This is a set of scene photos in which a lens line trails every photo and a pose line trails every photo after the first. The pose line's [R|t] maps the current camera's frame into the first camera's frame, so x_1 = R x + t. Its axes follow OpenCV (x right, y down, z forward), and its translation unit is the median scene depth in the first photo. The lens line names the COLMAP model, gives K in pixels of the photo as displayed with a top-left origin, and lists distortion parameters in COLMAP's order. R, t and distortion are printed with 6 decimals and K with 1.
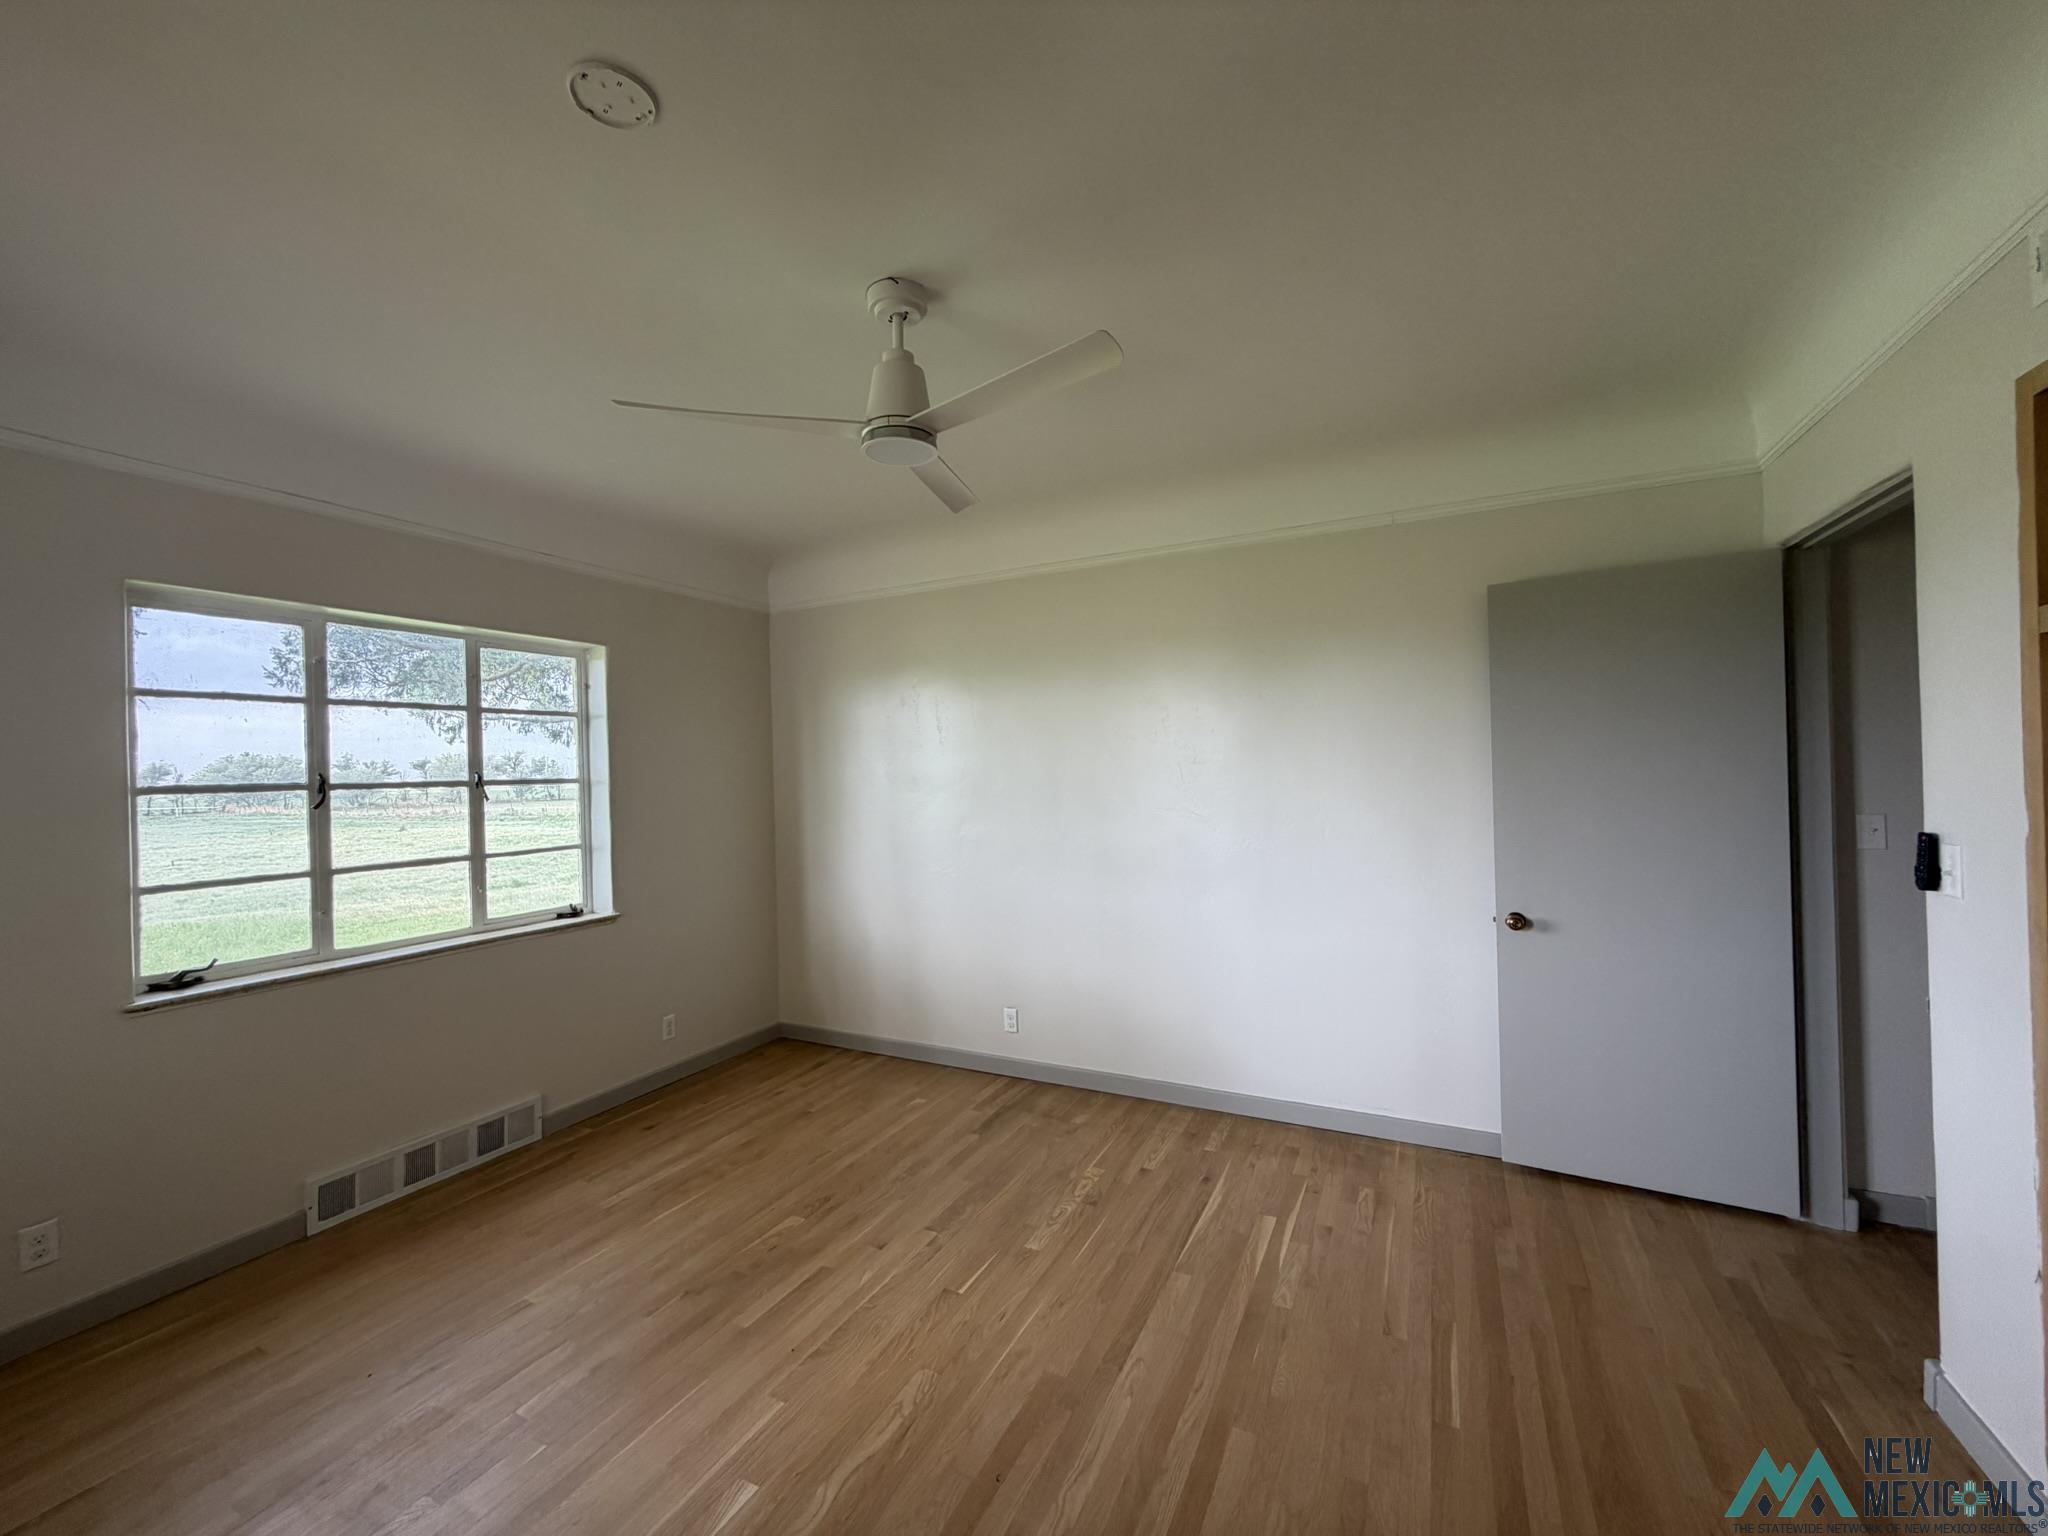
lens RADIAL K [[825.1, 0, 1019.1], [0, 825.1, 765.0], [0, 0, 1]] dist [0.010088, 0.000278]
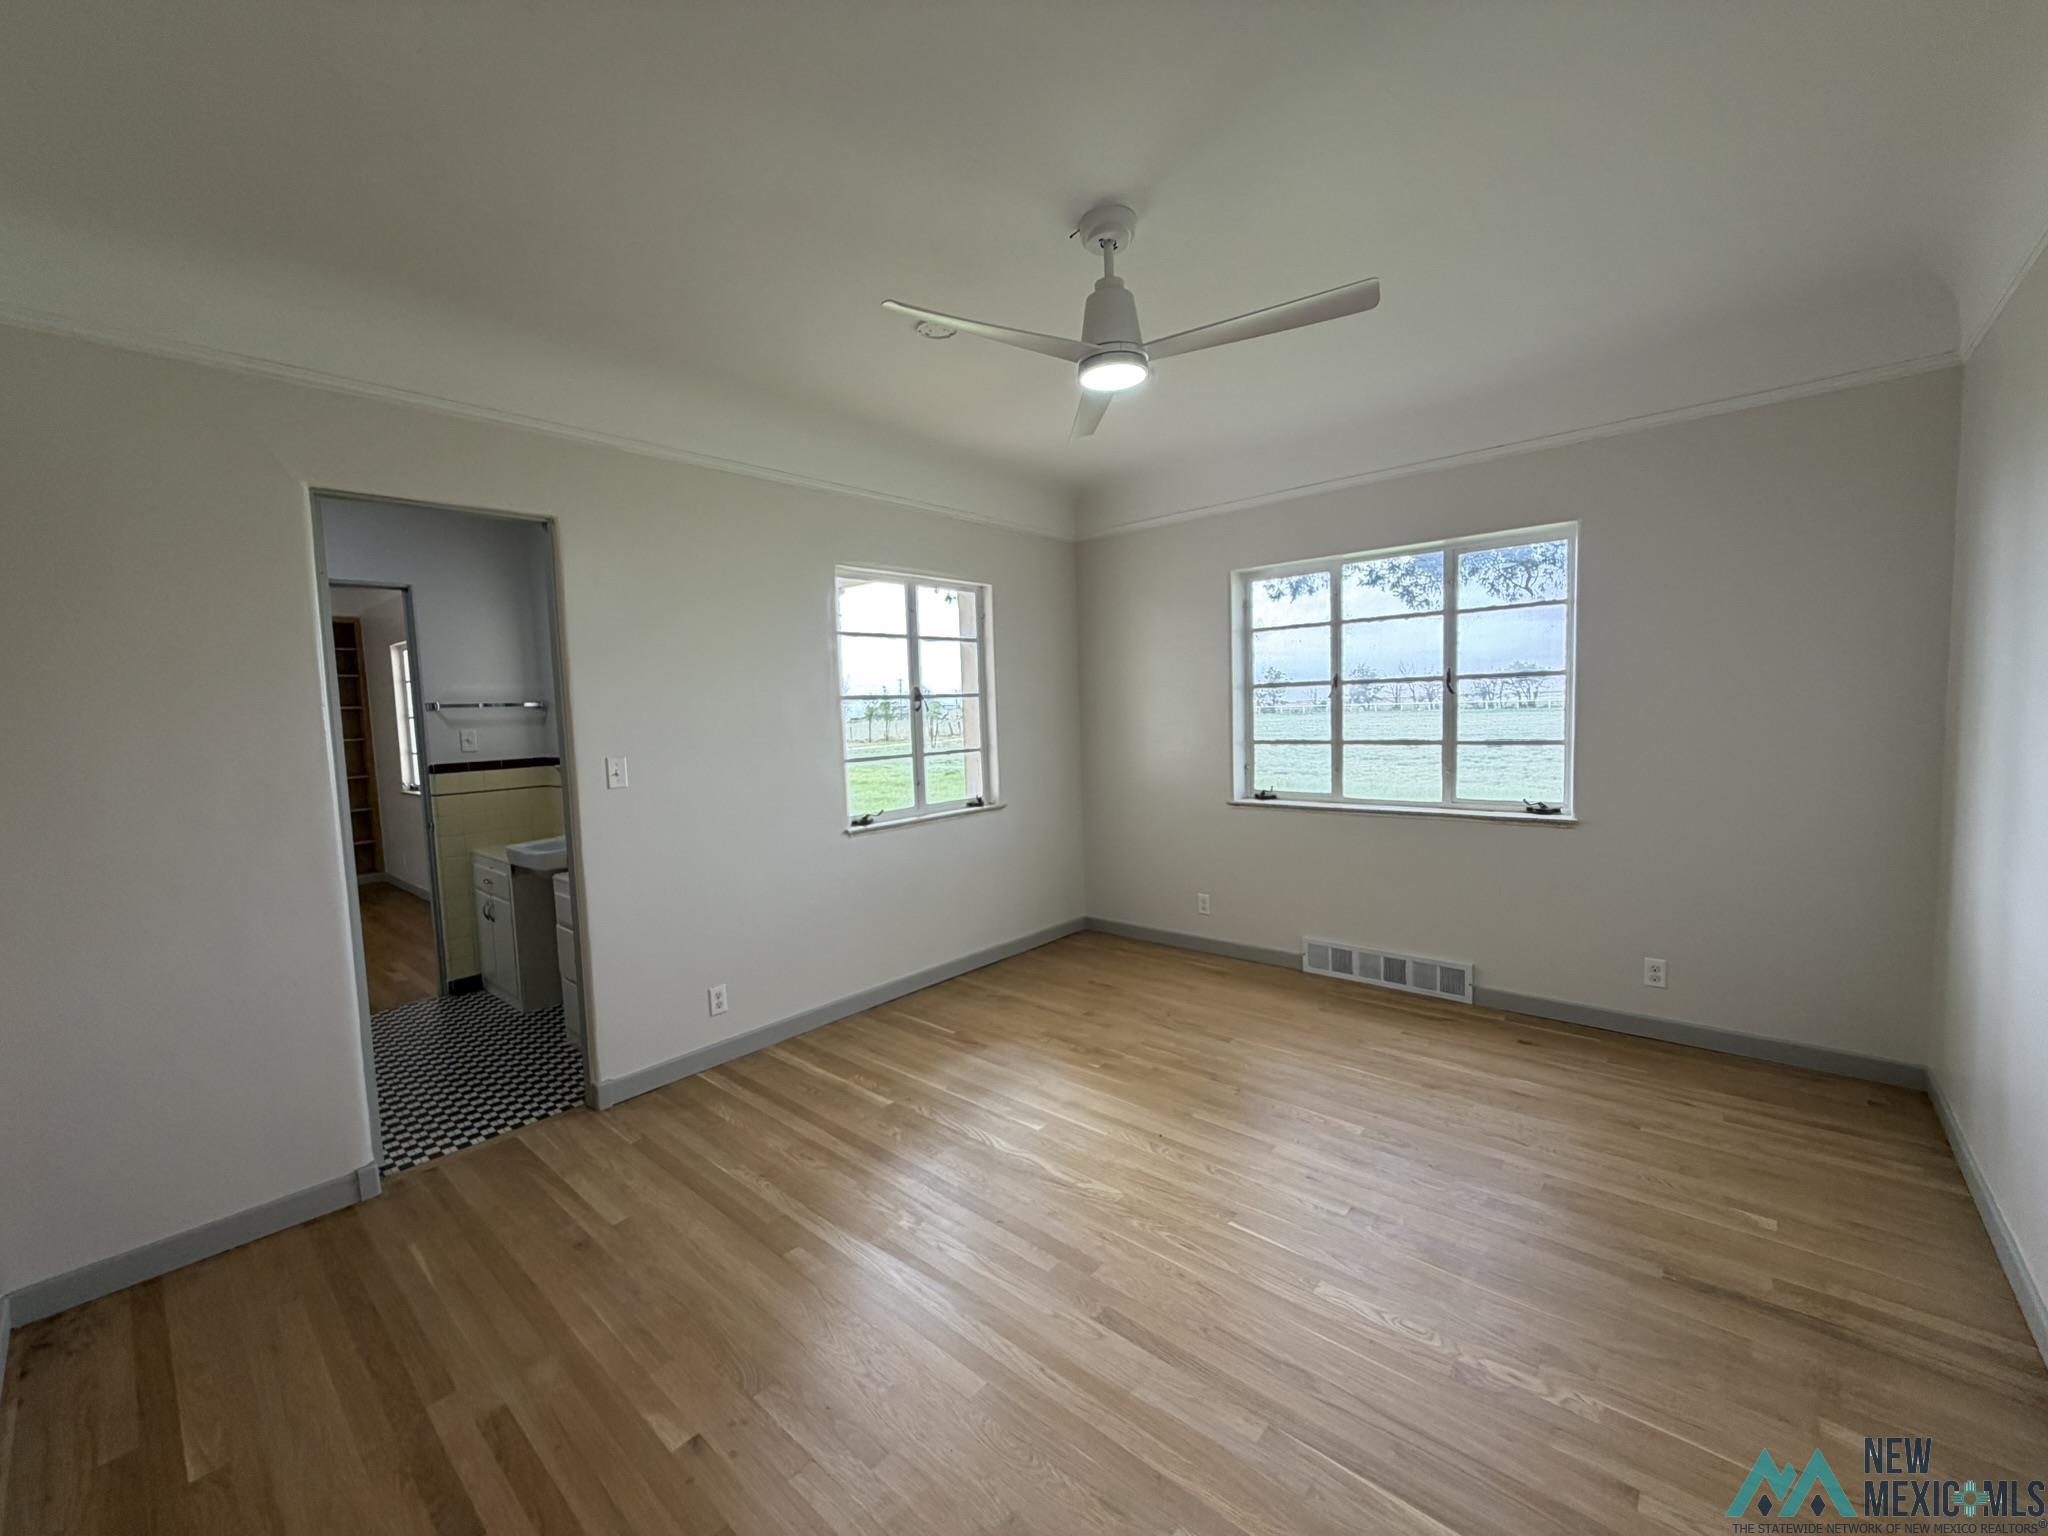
lens RADIAL K [[825.1, 0, 1026.3], [0, 825.1, 774.8], [0, 0, 1]] dist [0.010088, 0.000278]
pose [[-0.238483, 0.116568, -0.964125, 0.602529], [0.047140, 0.992989, 0.108397, 0.002249], [0.970002, -0.019598, -0.242306, 0.716391]]
